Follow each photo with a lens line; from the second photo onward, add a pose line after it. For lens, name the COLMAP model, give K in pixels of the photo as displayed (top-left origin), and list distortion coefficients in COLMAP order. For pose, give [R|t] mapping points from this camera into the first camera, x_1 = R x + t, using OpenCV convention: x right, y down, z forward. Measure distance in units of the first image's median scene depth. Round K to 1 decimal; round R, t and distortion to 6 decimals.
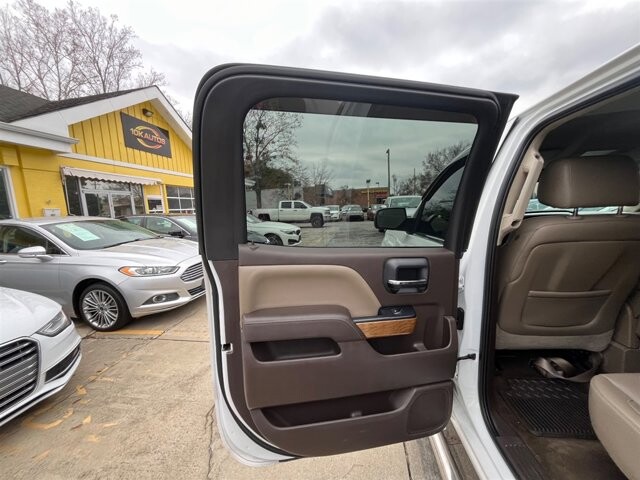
lens RADIAL K [[258.1, 0, 319.4], [0, 258.1, 242.1], [0, 0, 1]] dist [-0.004815, -0.000282]
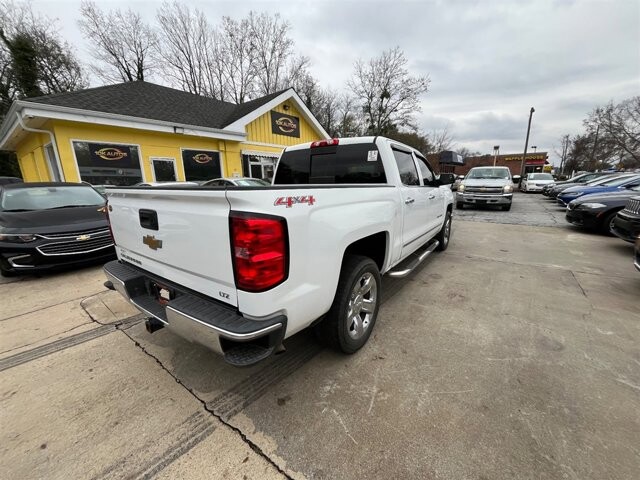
lens RADIAL K [[258.1, 0, 319.4], [0, 258.1, 242.1], [0, 0, 1]] dist [-0.004815, -0.000282]
pose [[0.880695, 0.139101, -0.452800, 0.209975], [-0.082900, 0.986419, 0.141790, 0.024367], [0.466374, -0.087337, 0.880266, -0.212646]]
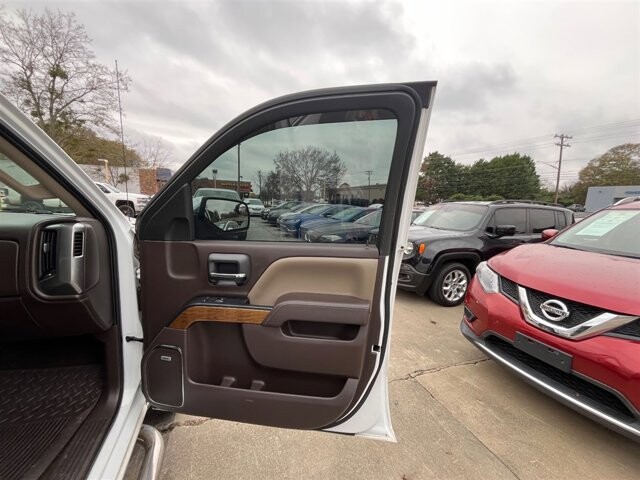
lens RADIAL K [[258.1, 0, 319.4], [0, 258.1, 242.1], [0, 0, 1]] dist [-0.004815, -0.000282]
pose [[0.883759, 0.015677, 0.467679, 0.200873], [-0.023541, 0.999663, 0.010975, -0.012266], [-0.467350, -0.020709, 0.883830, 0.043973]]
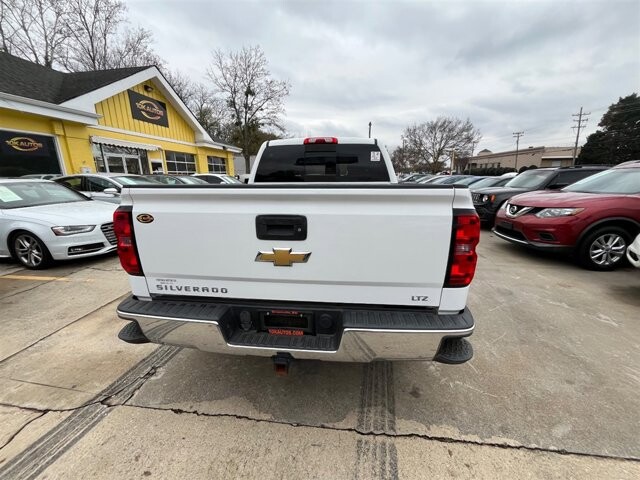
lens RADIAL K [[258.1, 0, 319.4], [0, 258.1, 242.1], [0, 0, 1]] dist [-0.004815, -0.000282]
pose [[0.998982, 0.034200, 0.029416, 0.095280], [-0.037435, 0.992361, 0.117550, 0.031277], [-0.025171, -0.118532, 0.992631, -0.235161]]
